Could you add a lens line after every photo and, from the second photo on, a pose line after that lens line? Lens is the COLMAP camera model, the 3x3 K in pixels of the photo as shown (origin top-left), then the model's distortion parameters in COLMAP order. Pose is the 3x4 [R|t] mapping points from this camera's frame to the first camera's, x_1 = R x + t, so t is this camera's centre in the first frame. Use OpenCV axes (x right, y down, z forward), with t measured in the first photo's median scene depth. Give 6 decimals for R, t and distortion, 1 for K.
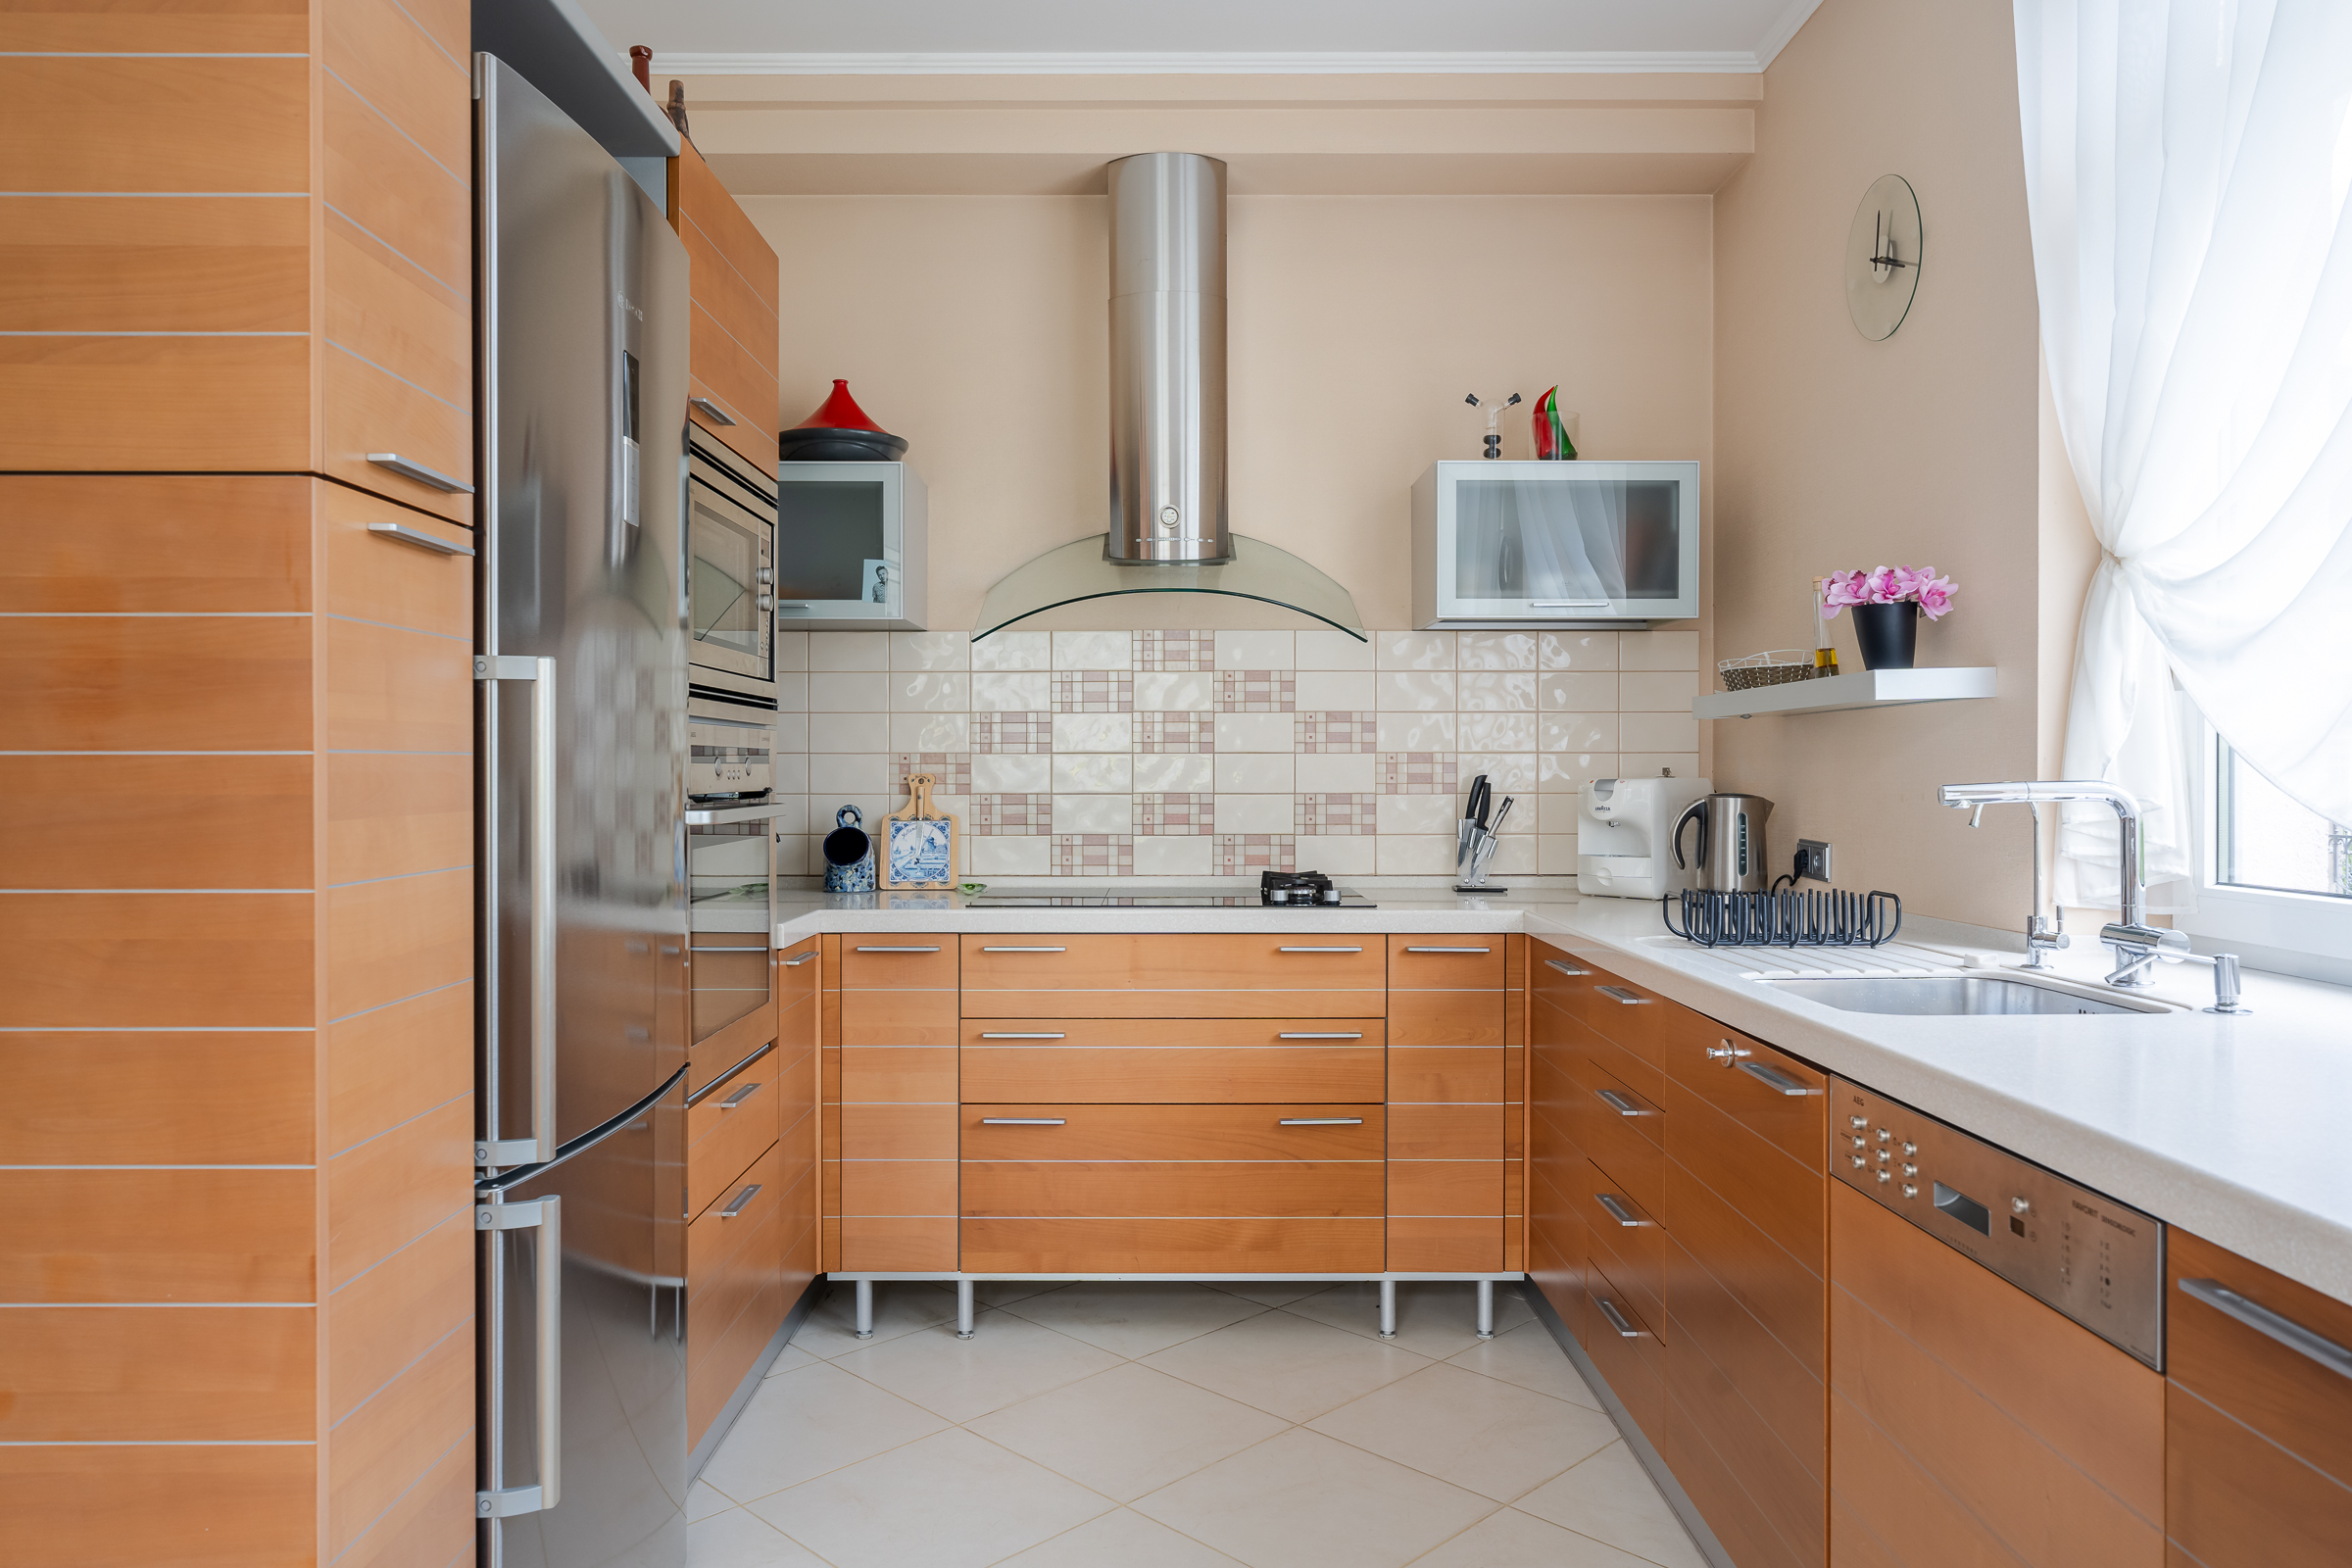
lens RADIAL K [[1574.7, 0, 1167.8], [0, 1574.7, 786.1], [0, 0, 1]] dist [-0.012629, 0.001797]
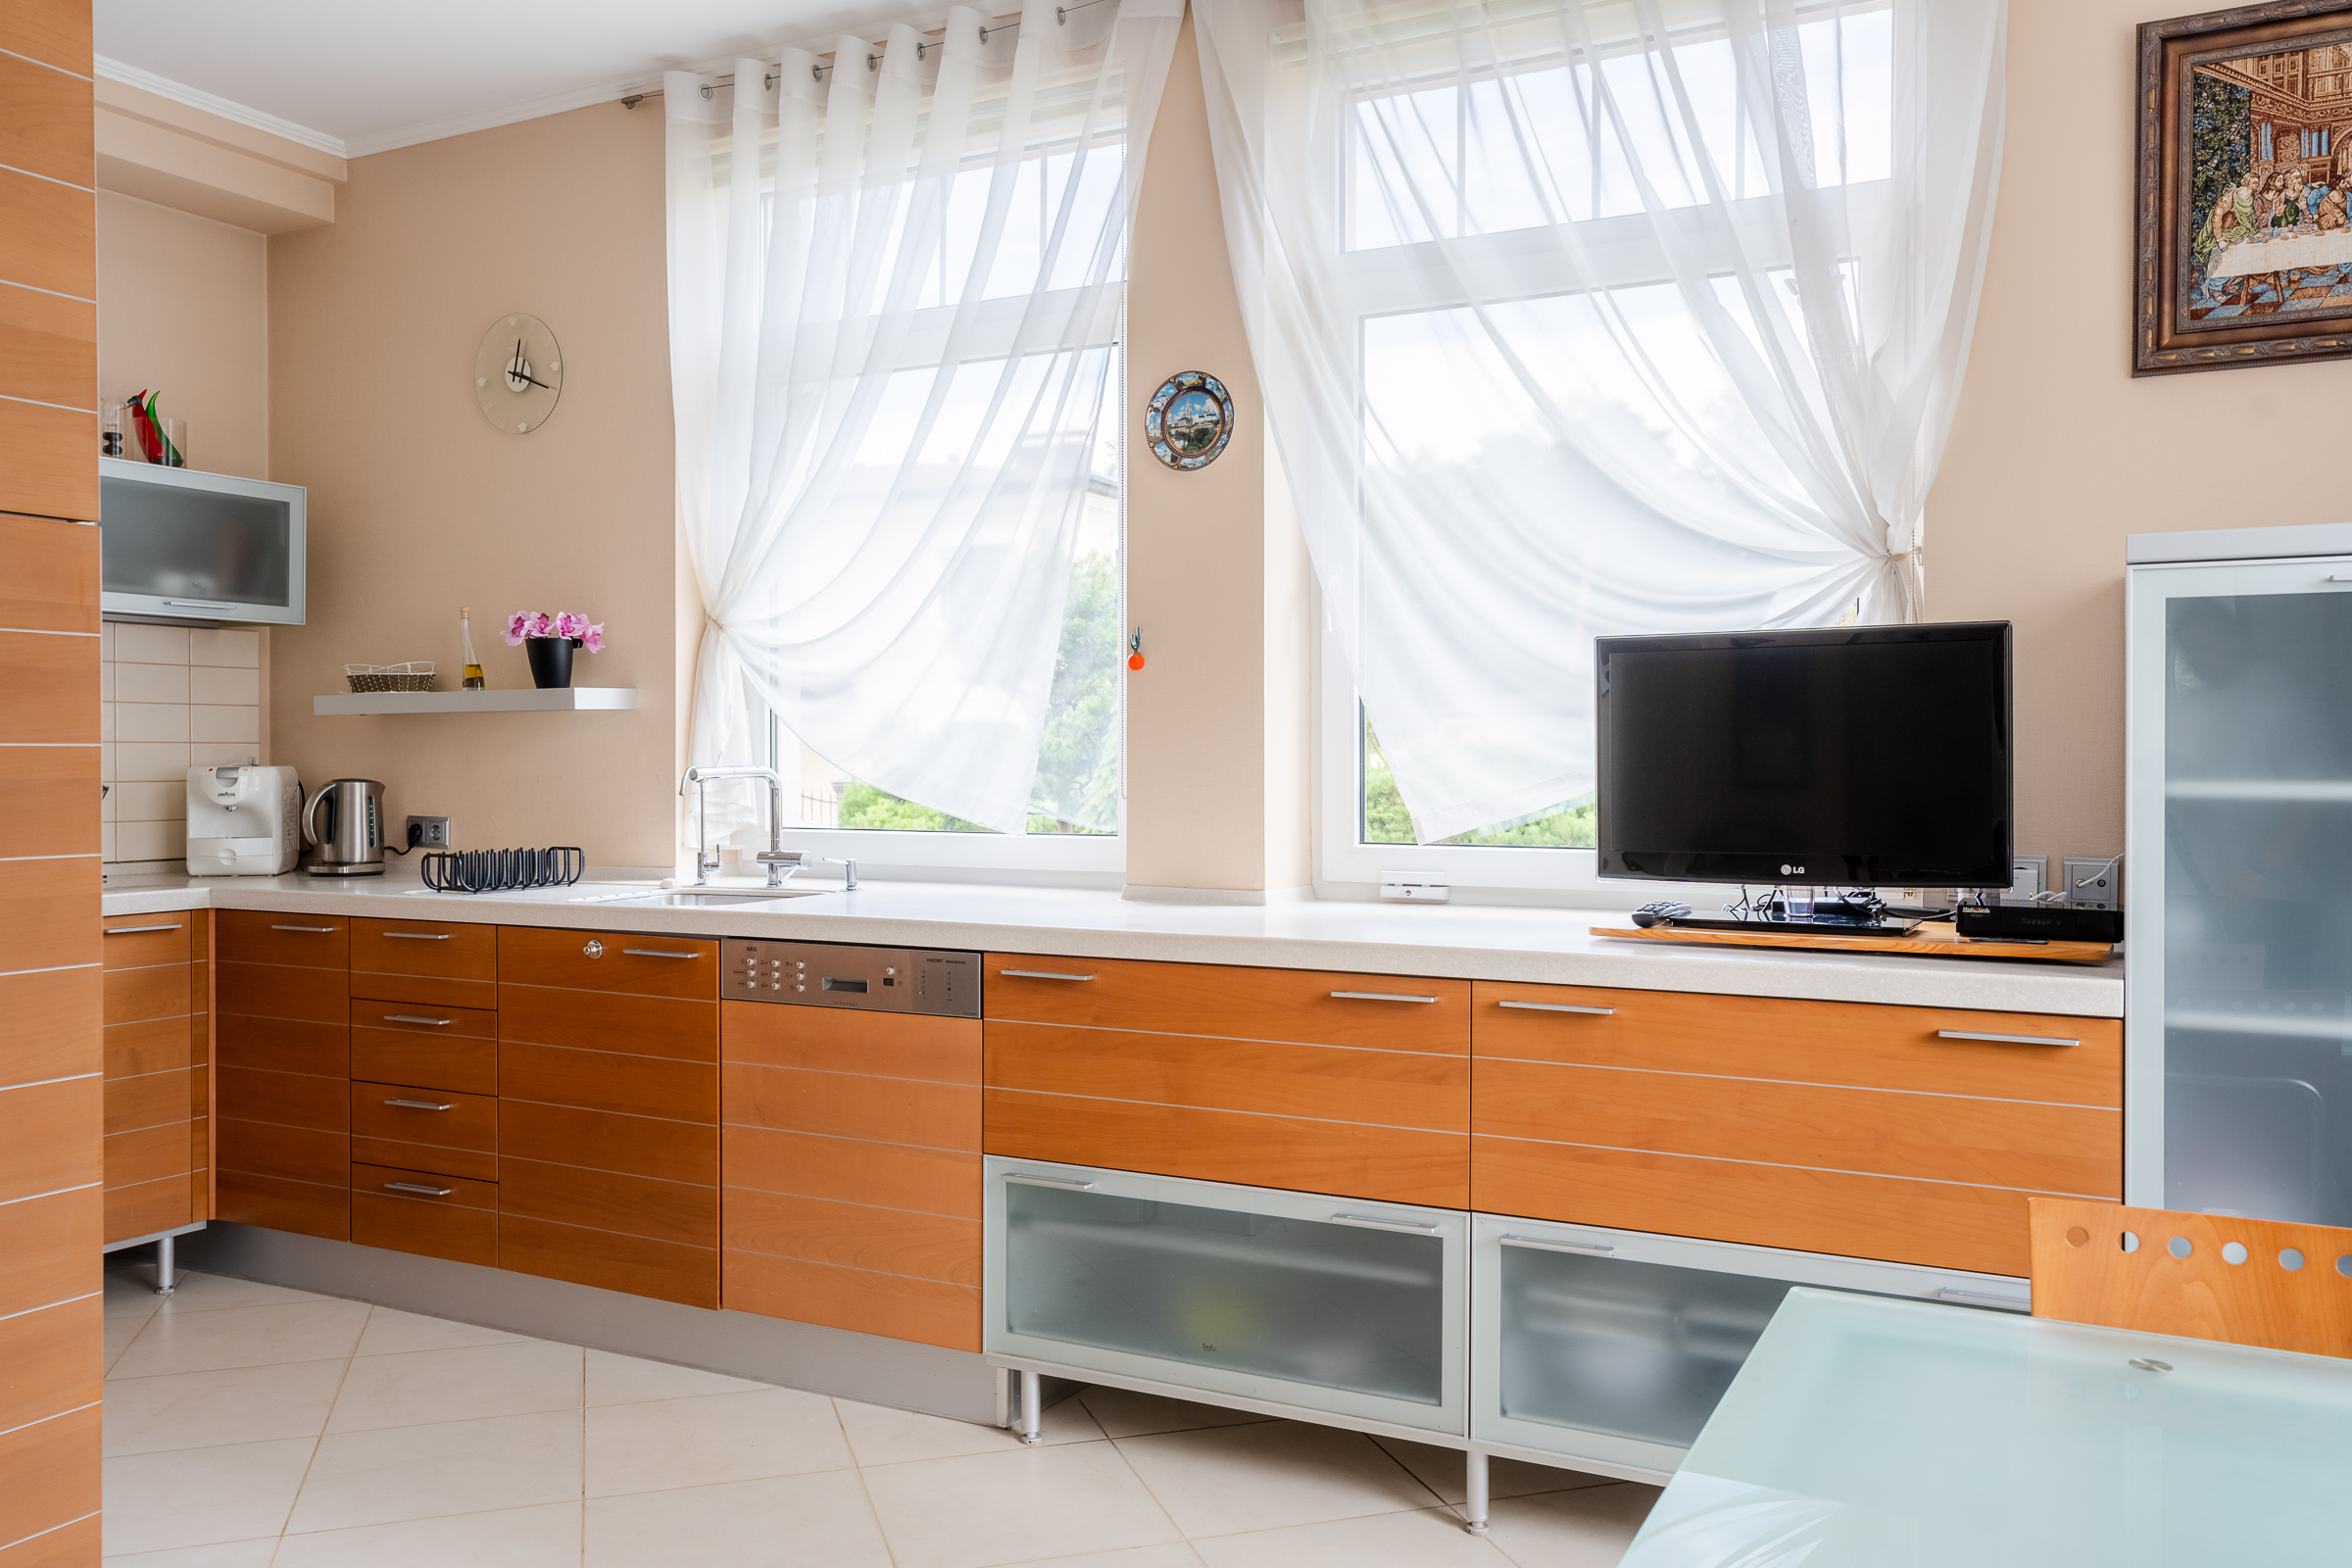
lens RADIAL K [[1848.5, 0, 1179.6], [0, 1848.5, 781.6], [0, 0, 1]] dist [-0.013652, 0.041861]
pose [[0.455947, -0.010330, 0.889947, -0.605940], [0.008763, 0.999936, 0.007117, 0.002232], [-0.889964, 0.004554, 0.456009, -0.185820]]
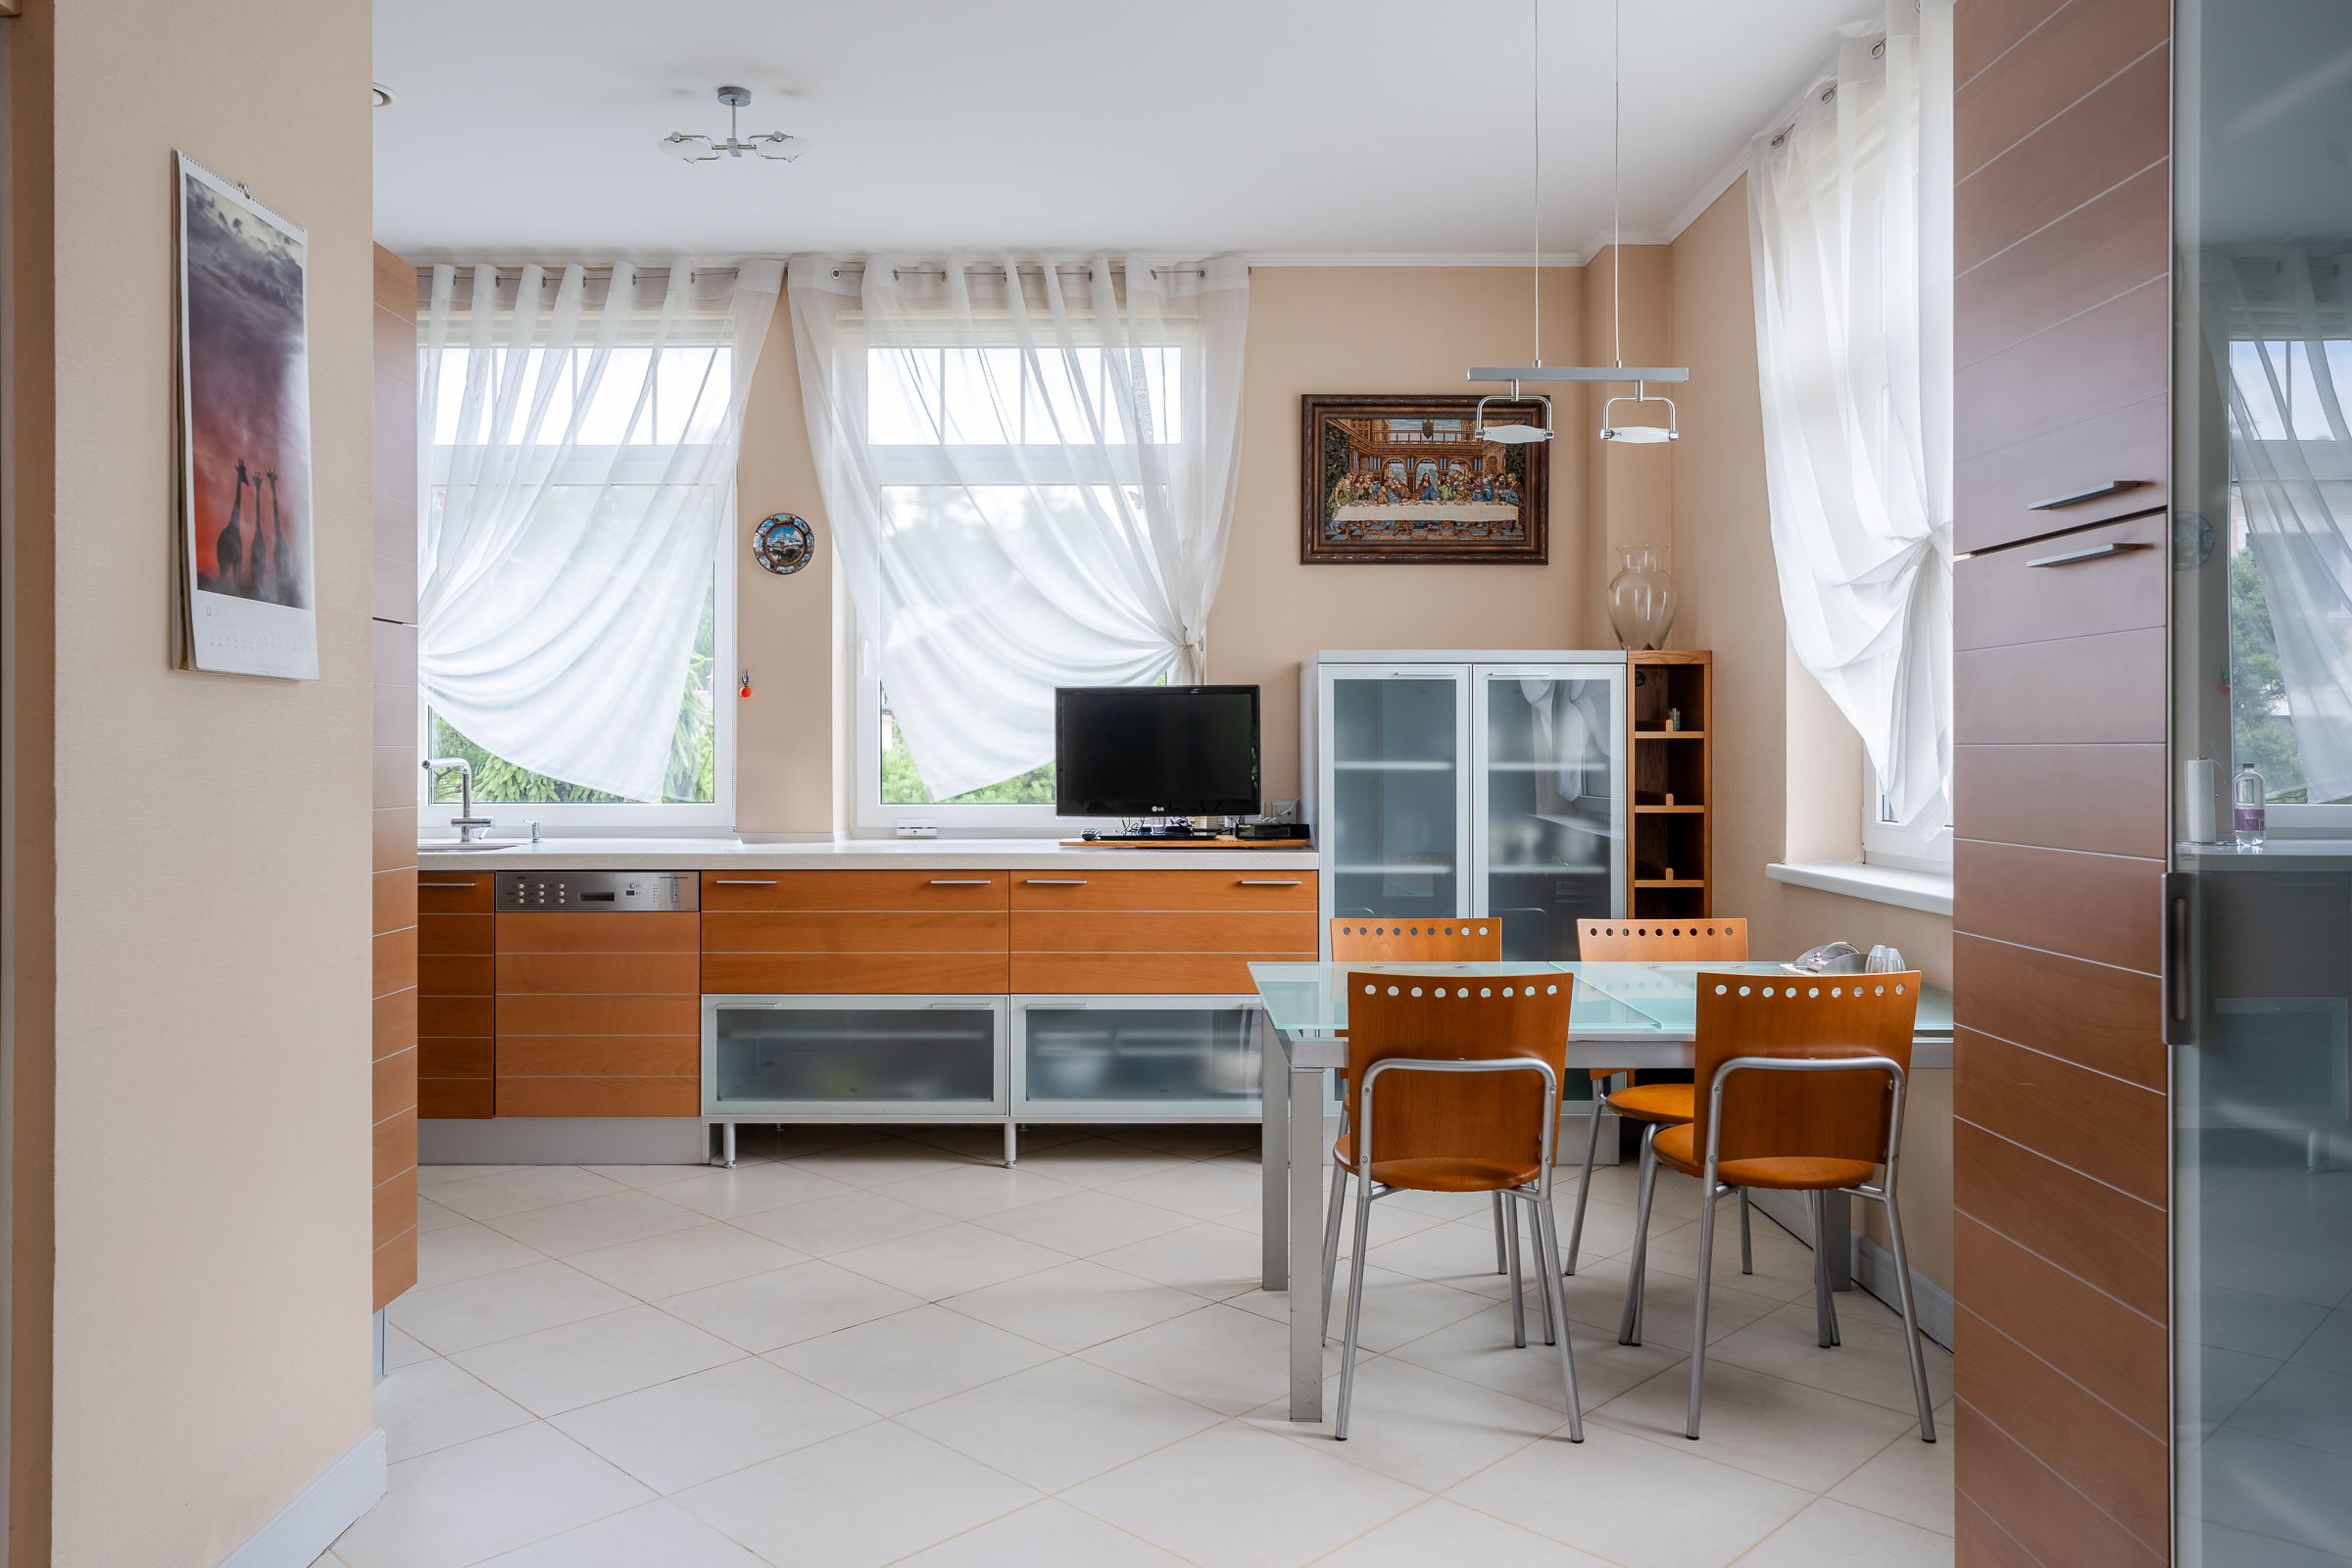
lens RADIAL K [[1621.8, 0, 1172.1], [0, 1621.8, 774.5], [0, 0, 1]] dist [0.001341, 0.000542]
pose [[-0.015793, -0.011866, 0.999805, -1.208201], [0.012445, 0.999850, 0.012063, 0.003079], [-0.999798, 0.012633, -0.015643, -0.032083]]
